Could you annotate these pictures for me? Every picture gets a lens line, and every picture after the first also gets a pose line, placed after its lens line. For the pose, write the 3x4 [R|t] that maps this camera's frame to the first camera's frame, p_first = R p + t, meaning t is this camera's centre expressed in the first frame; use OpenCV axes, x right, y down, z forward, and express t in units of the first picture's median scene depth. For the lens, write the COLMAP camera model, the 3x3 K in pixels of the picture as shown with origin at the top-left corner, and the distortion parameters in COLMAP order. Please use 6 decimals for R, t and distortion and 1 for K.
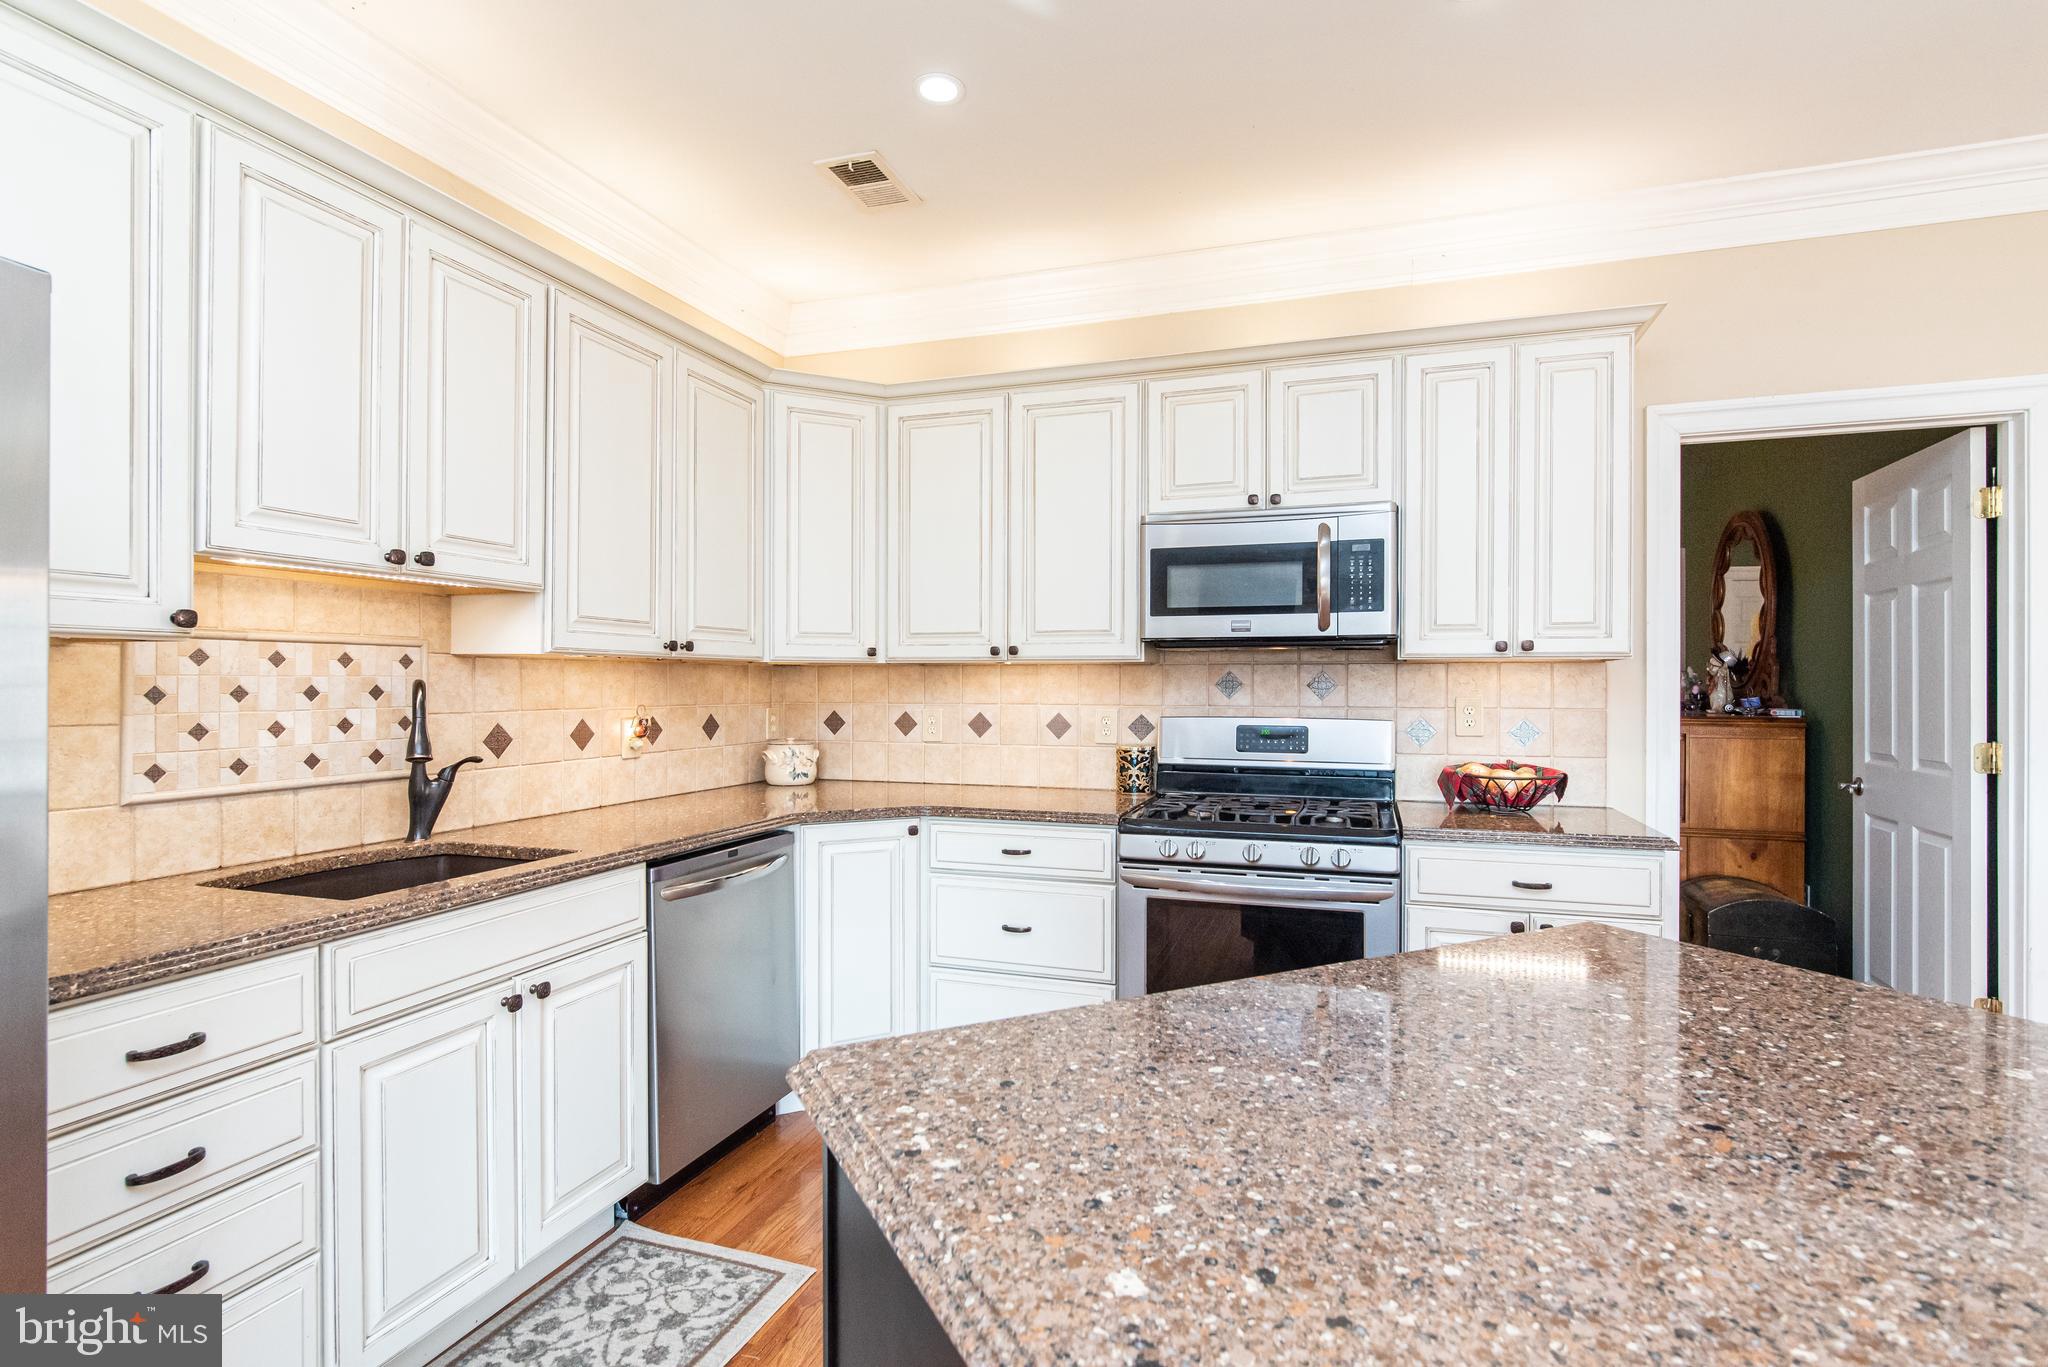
lens RADIAL K [[987.3, 0, 1030.8], [0, 987.3, 683.1], [0, 0, 1]] dist [0.003270, 0.000550]
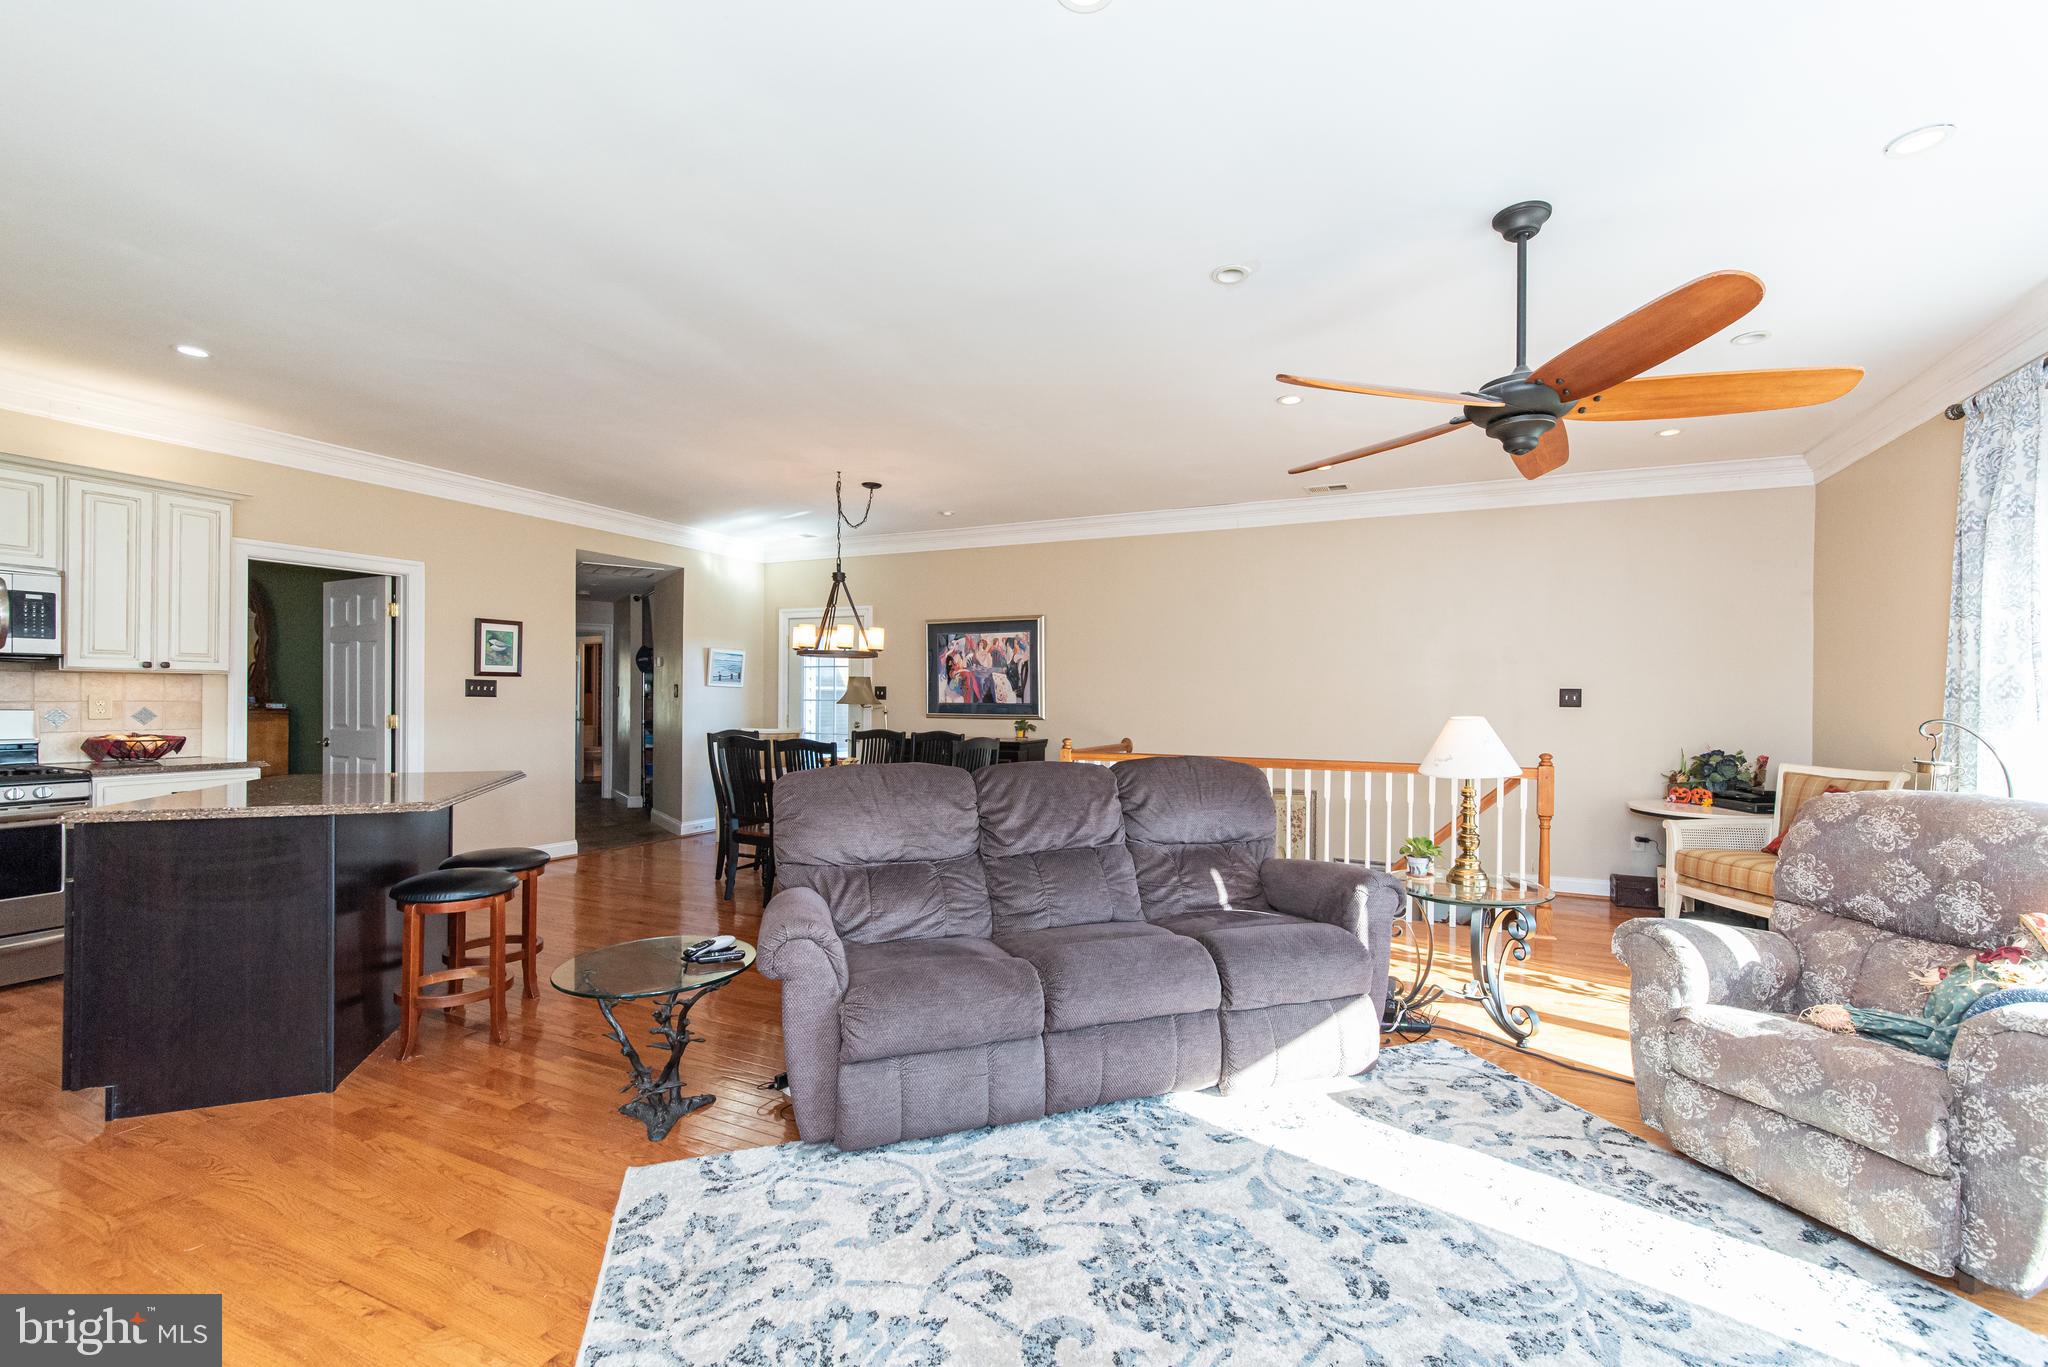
lens RADIAL K [[848.4, 0, 1067.7], [0, 848.4, 705.6], [0, 0, 1]] dist [0.002116, 0.000043]
pose [[0.093747, -0.008124, 0.995563, -0.820140], [-0.008912, 0.999920, 0.008999, 0.006581], [-0.995556, -0.009716, 0.093667, -0.716474]]
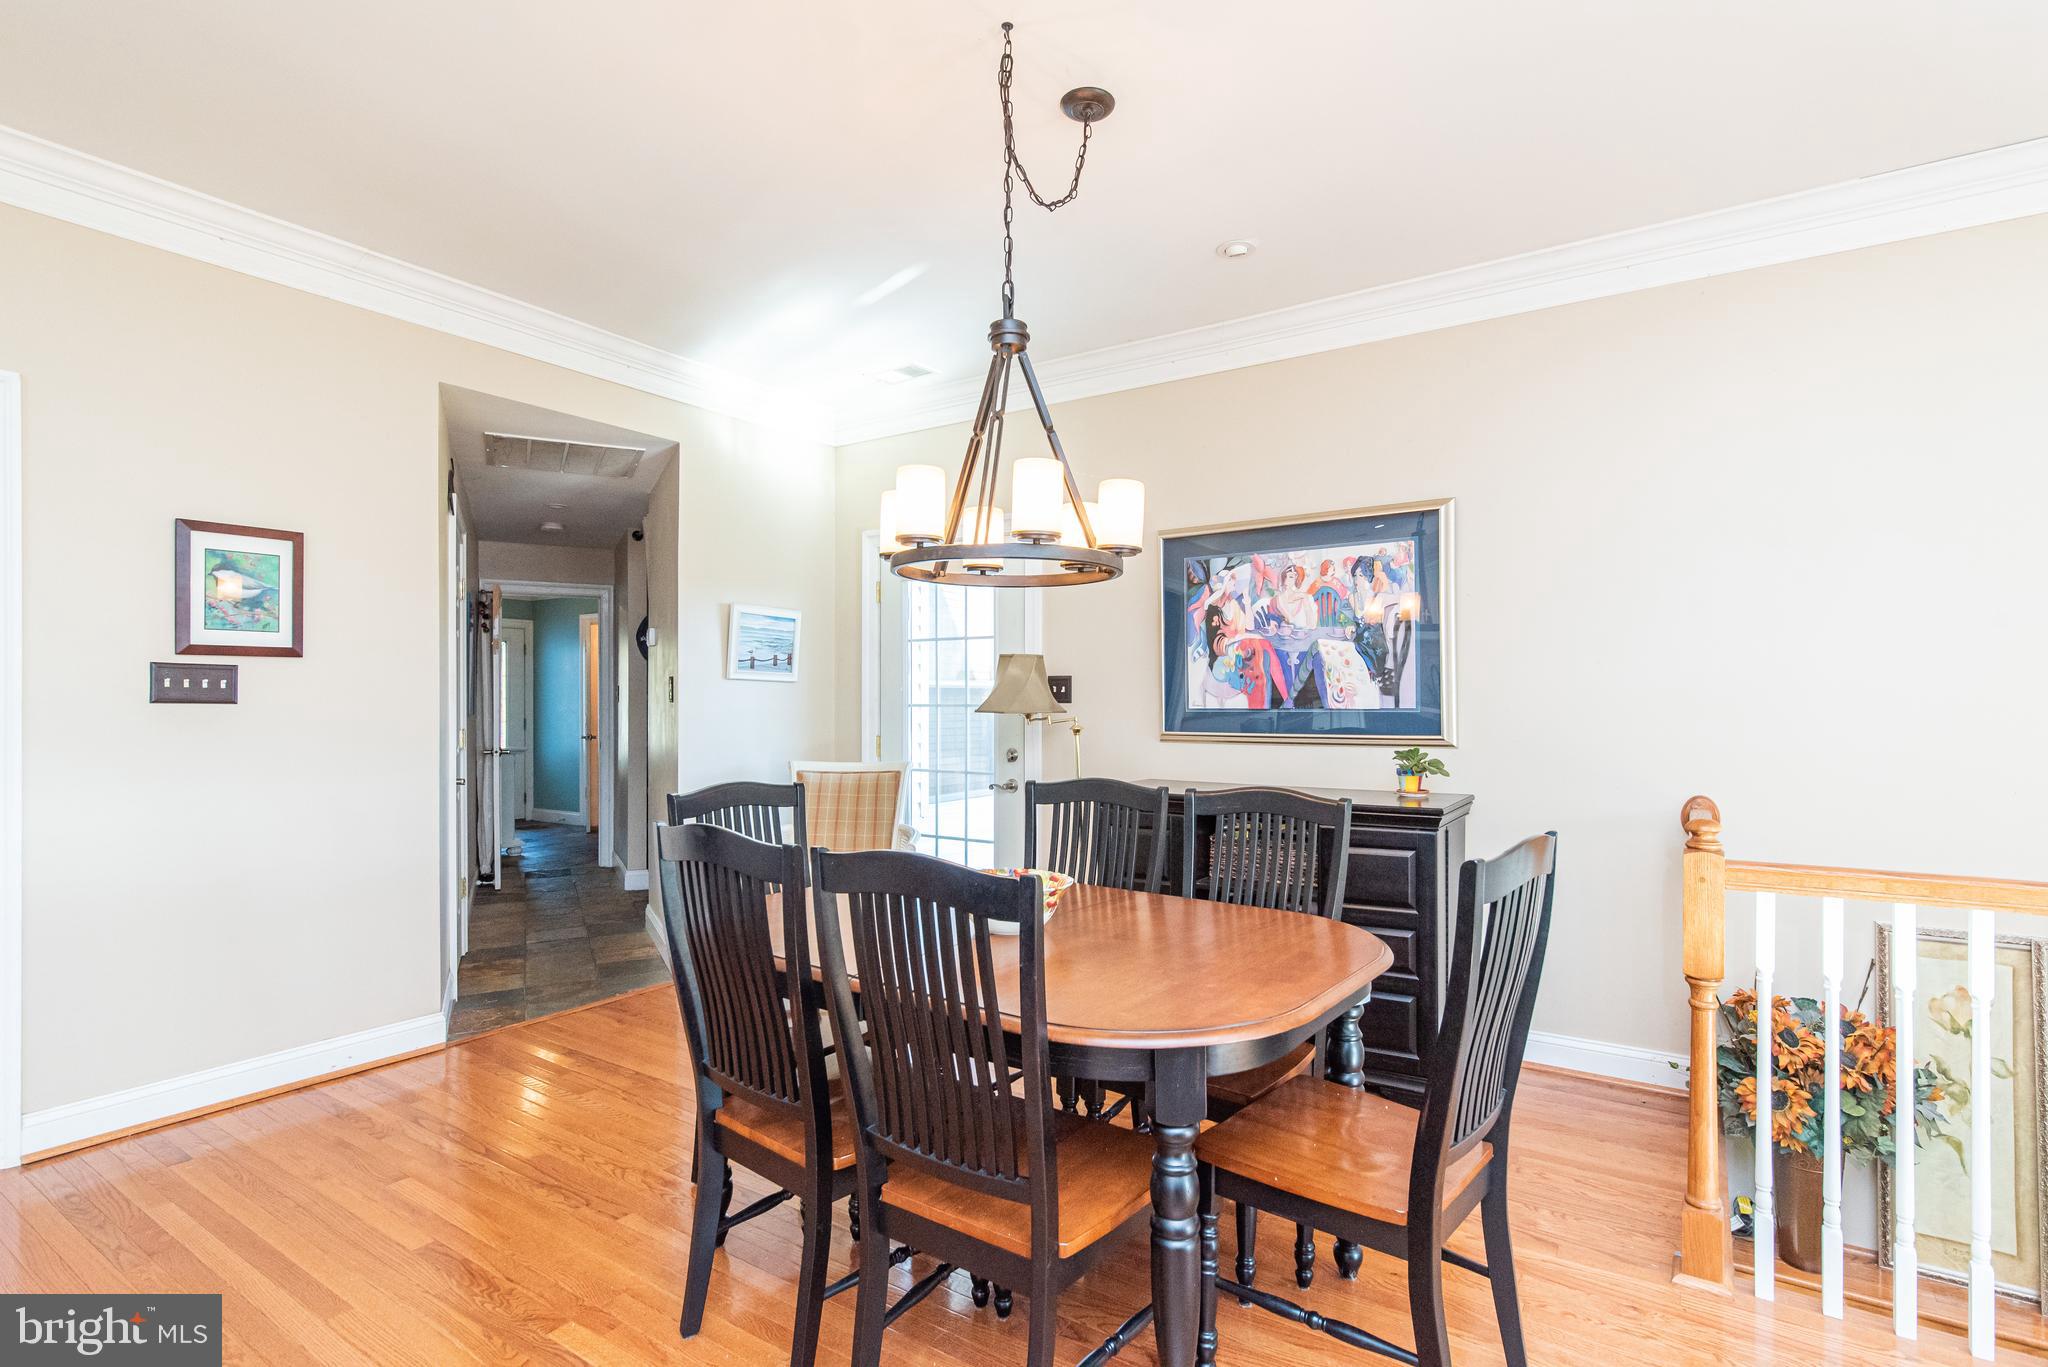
lens RADIAL K [[987.3, 0, 1030.8], [0, 987.3, 683.1], [0, 0, 1]] dist [0.003270, 0.000550]
pose [[0.264756, 0.017245, 0.964161, 0.312782], [-0.000384, 0.999842, -0.017778, 0.014283], [-0.964315, 0.004337, 0.264721, -0.237743]]
